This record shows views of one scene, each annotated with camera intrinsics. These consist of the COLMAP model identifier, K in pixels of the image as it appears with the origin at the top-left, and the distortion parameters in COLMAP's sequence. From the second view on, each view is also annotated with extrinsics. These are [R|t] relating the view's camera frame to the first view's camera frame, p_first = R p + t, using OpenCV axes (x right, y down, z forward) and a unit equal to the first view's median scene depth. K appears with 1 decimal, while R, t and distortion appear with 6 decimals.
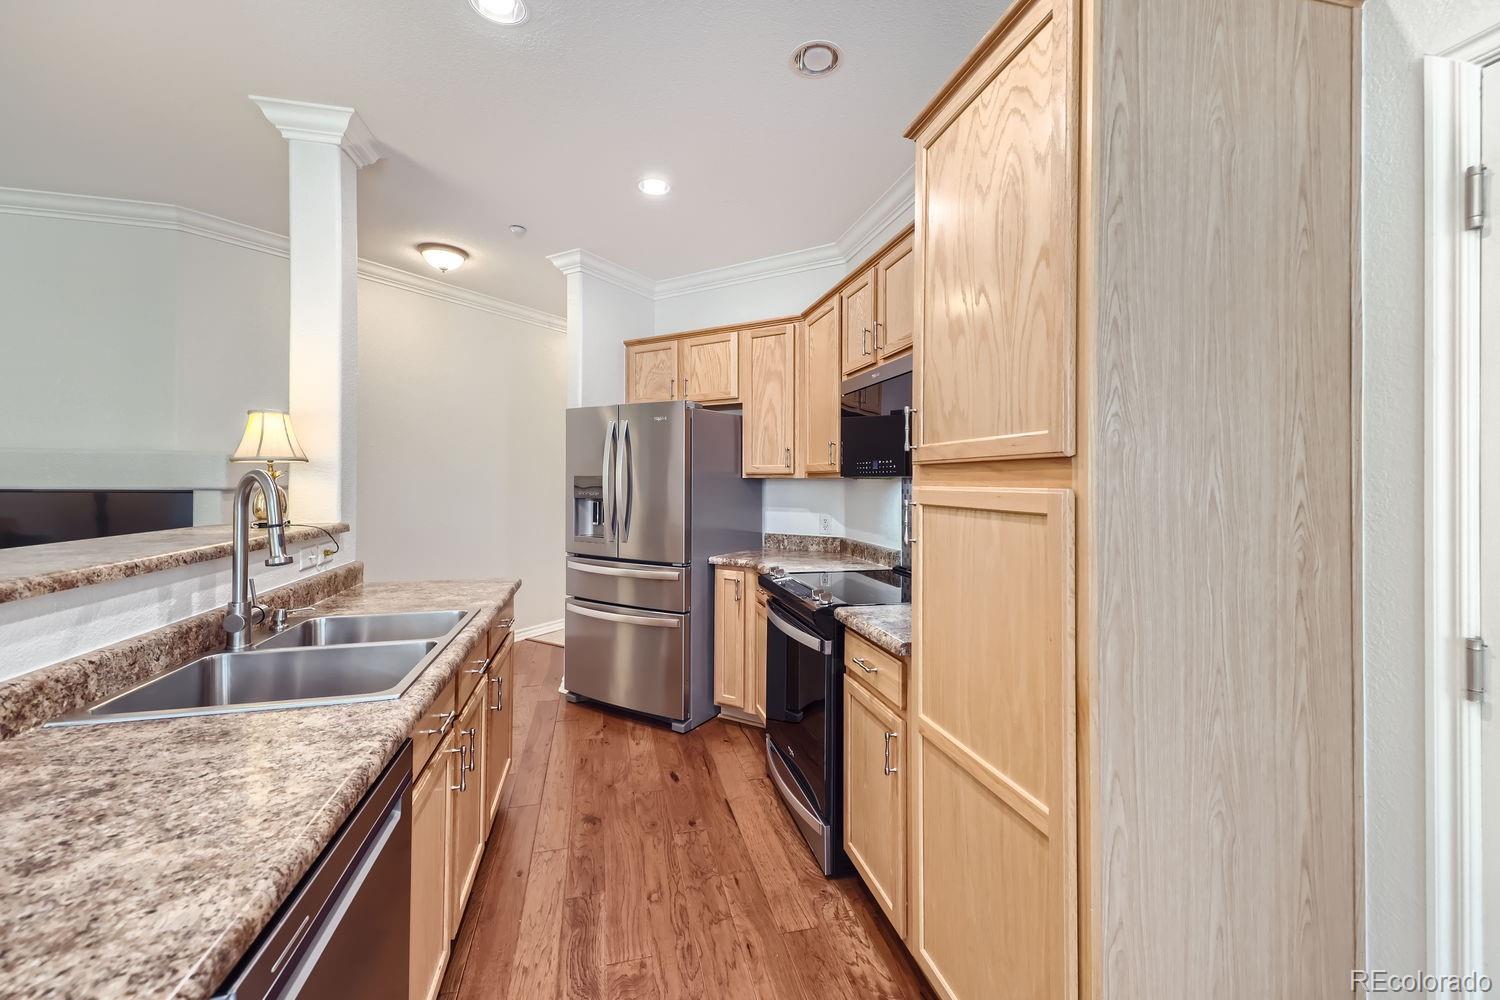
lens RADIAL K [[609.0, 0, 751.1], [0, 609.0, 477.3], [0, 0, 1]] dist [0.028554, -0.006396]
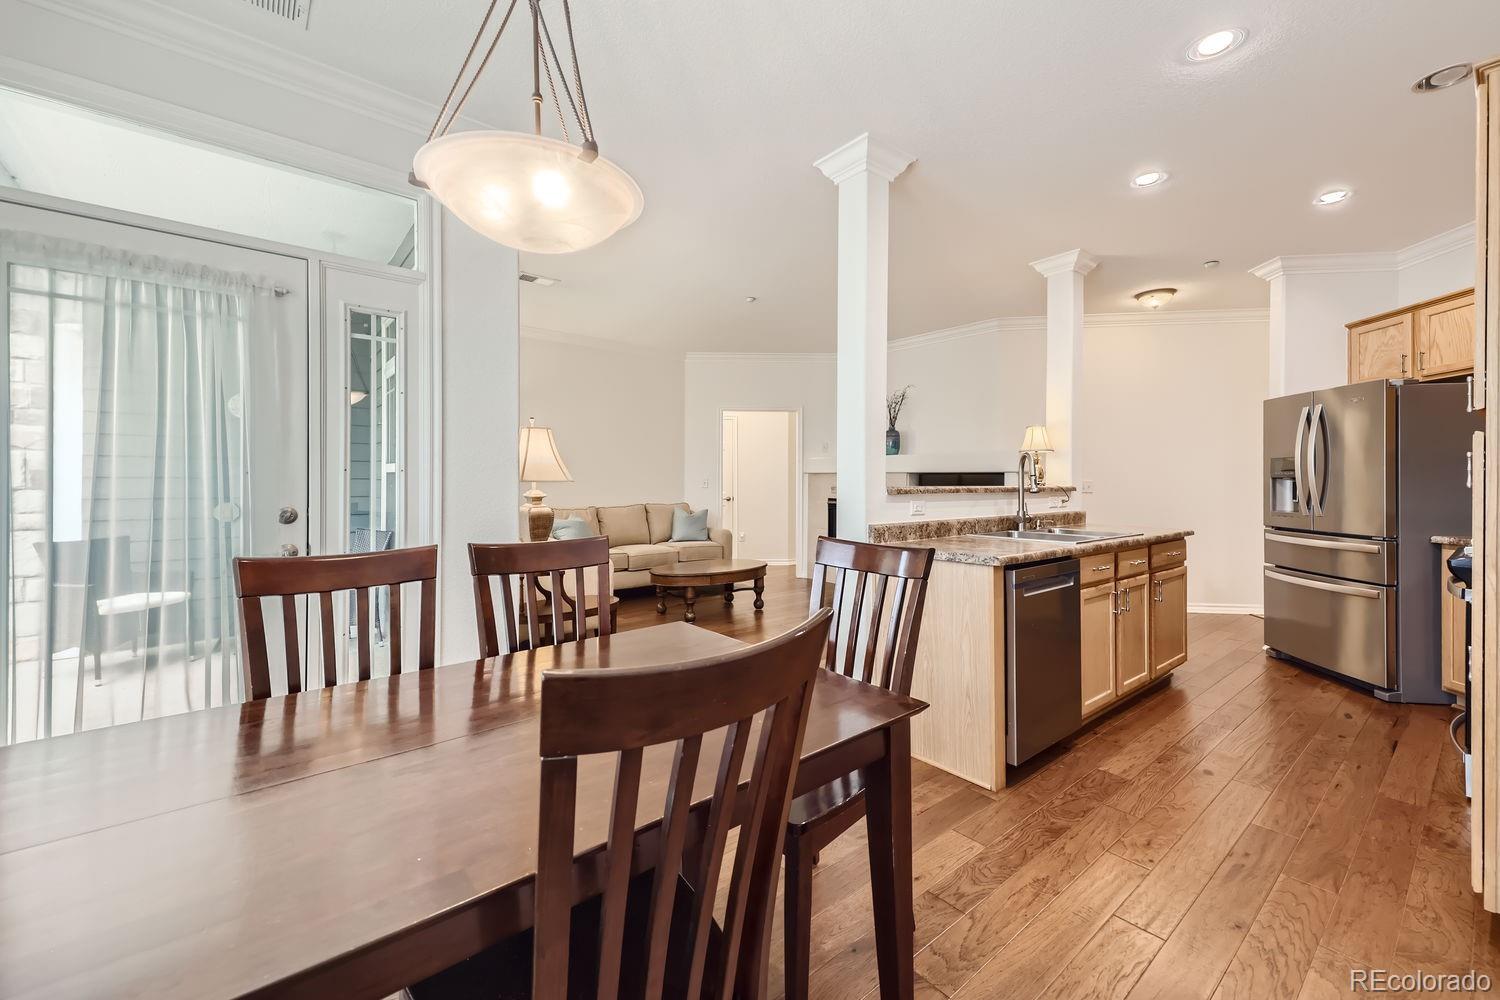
lens RADIAL K [[585.7, 0, 746.7], [0, 585.7, 481.2], [0, 0, 1]] dist [0.019171, -0.004530]
pose [[0.414781, -0.001951, -0.909919, 0.572259], [0.000873, 0.999998, -0.001746, 0.076192], [0.909921, -0.000070, 0.414782, -0.644001]]
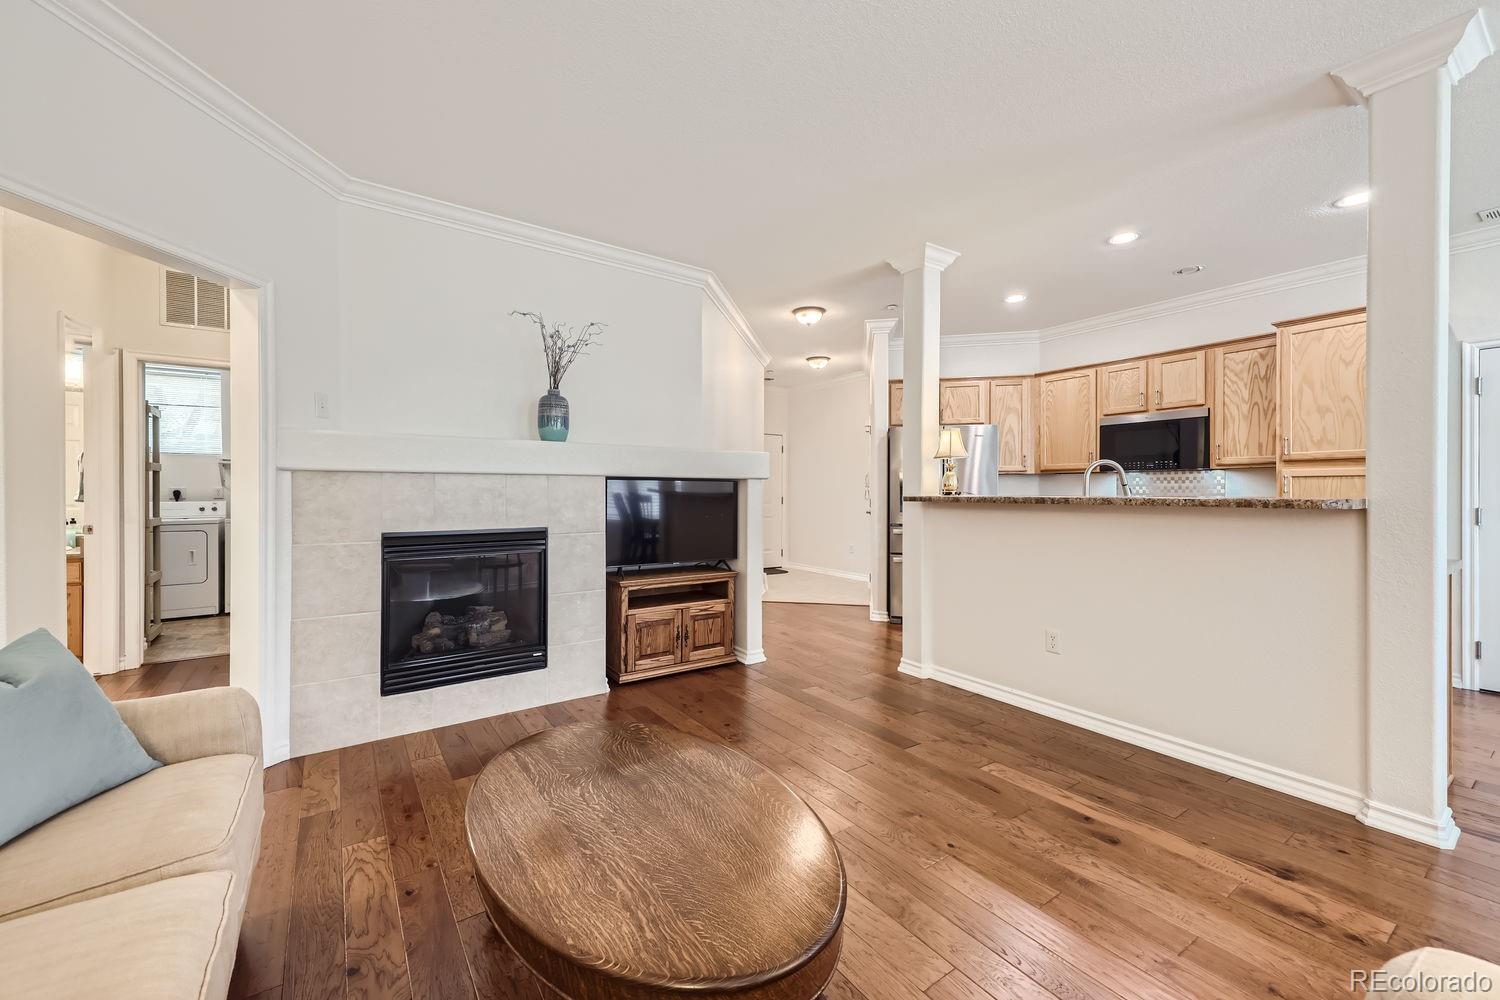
lens RADIAL K [[585.7, 0, 745.8], [0, 585.7, 498.3], [0, 0, 1]] dist [0.019171, -0.004530]
pose [[0.938195, -0.010651, 0.345942, -2.127087], [0.003810, 0.999784, 0.020449, 0.060331], [-0.346085, -0.017867, 0.938033, -0.410221]]
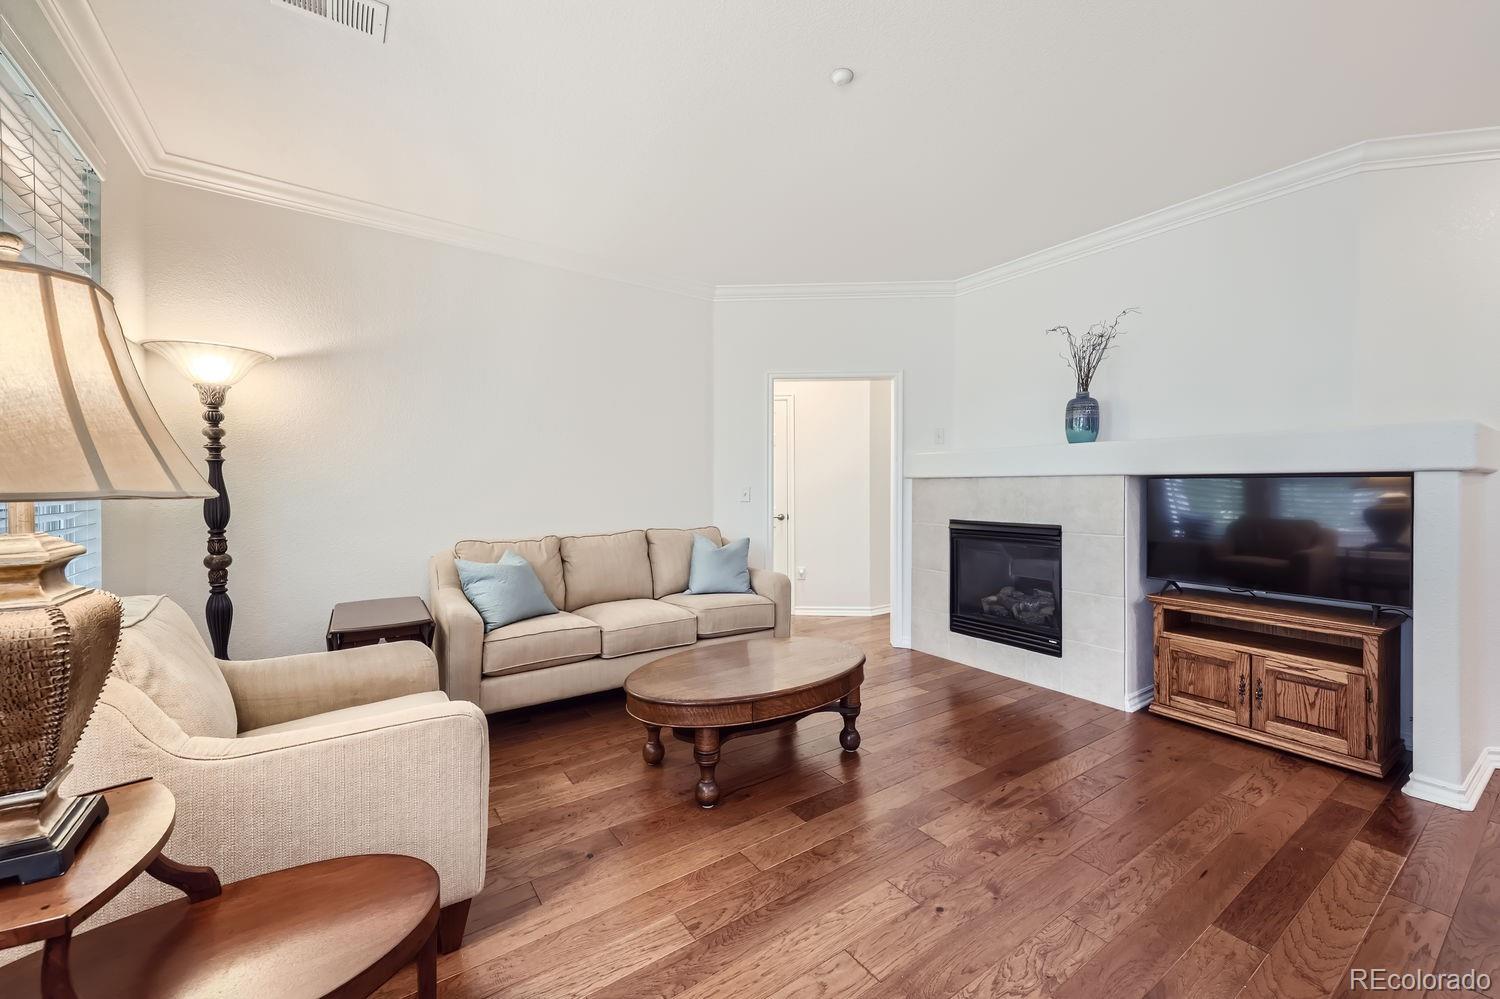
lens RADIAL K [[585.7, 0, 755.9], [0, 585.7, 494.4], [0, 0, 1]] dist [0.019171, -0.004530]
pose [[0.354982, 0.004843, -0.934861, -0.715630], [0.003452, 0.999973, 0.006491, 0.067030], [0.934867, -0.005531, 0.354956, -0.137273]]
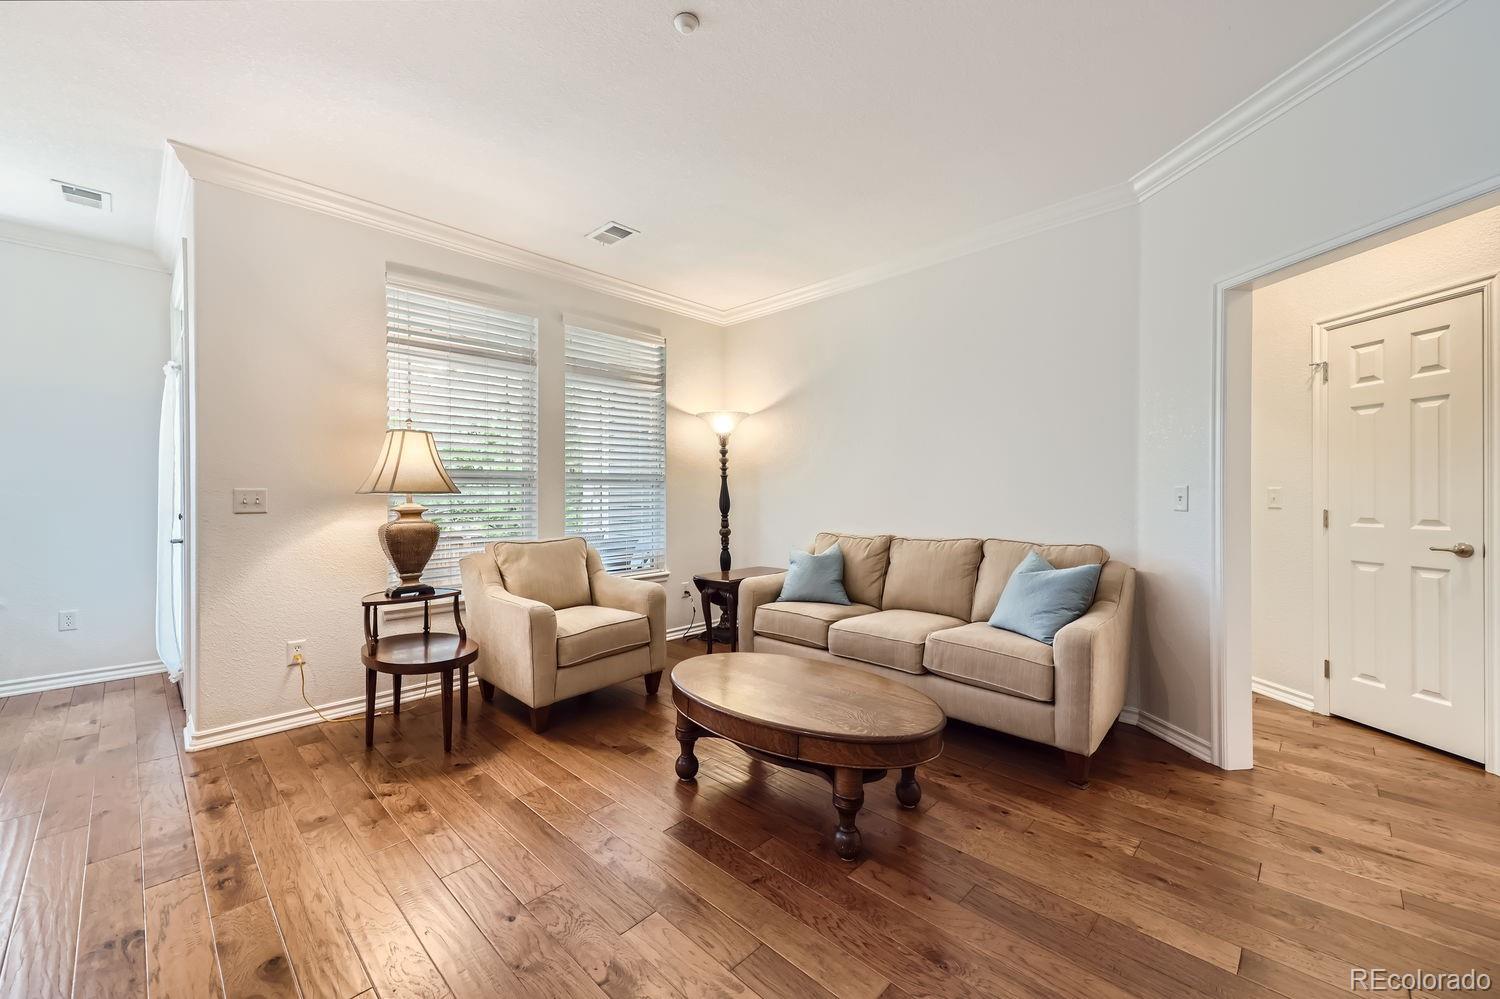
lens RADIAL K [[585.7, 0, 754.8], [0, 585.7, 494.9], [0, 0, 1]] dist [0.019171, -0.004530]
pose [[-0.847513, -0.004957, -0.530751, -1.275450], [-0.005442, 0.999985, -0.000650, 0.073260], [0.530746, 0.002337, -0.847528, 1.338795]]
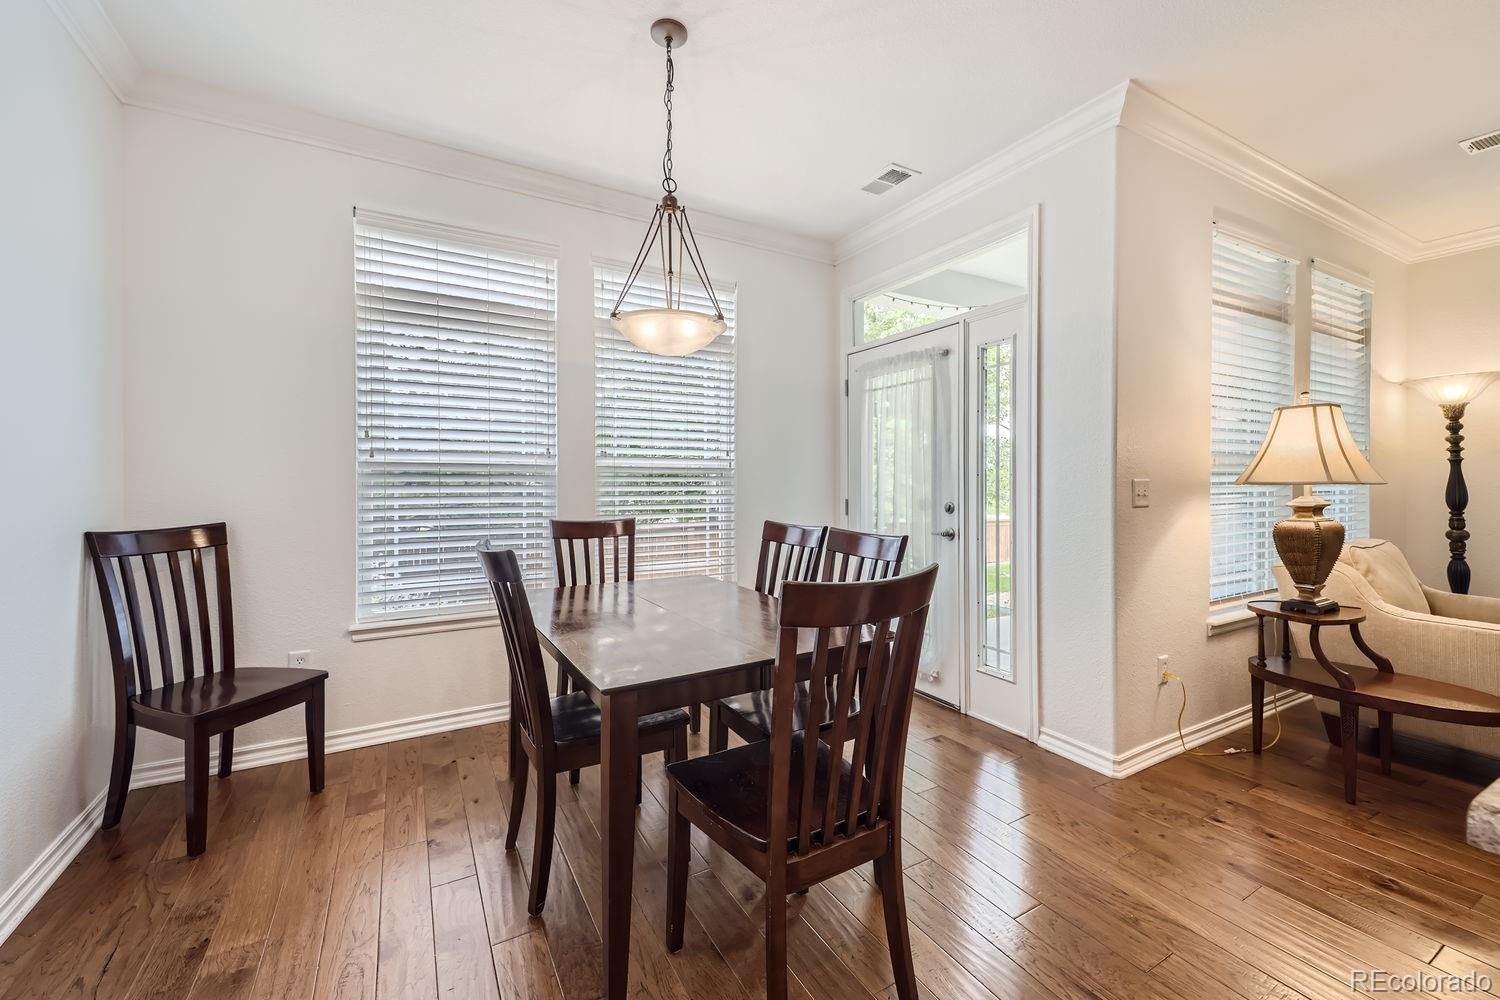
lens RADIAL K [[609.0, 0, 750.6], [0, 609.0, 482.0], [0, 0, 1]] dist [0.028554, -0.006396]
pose [[-0.964744, -0.002803, -0.263175, 0.188314], [-0.001511, 0.999986, -0.005113, 0.076459], [0.263186, -0.004535, -0.964734, 0.484734]]
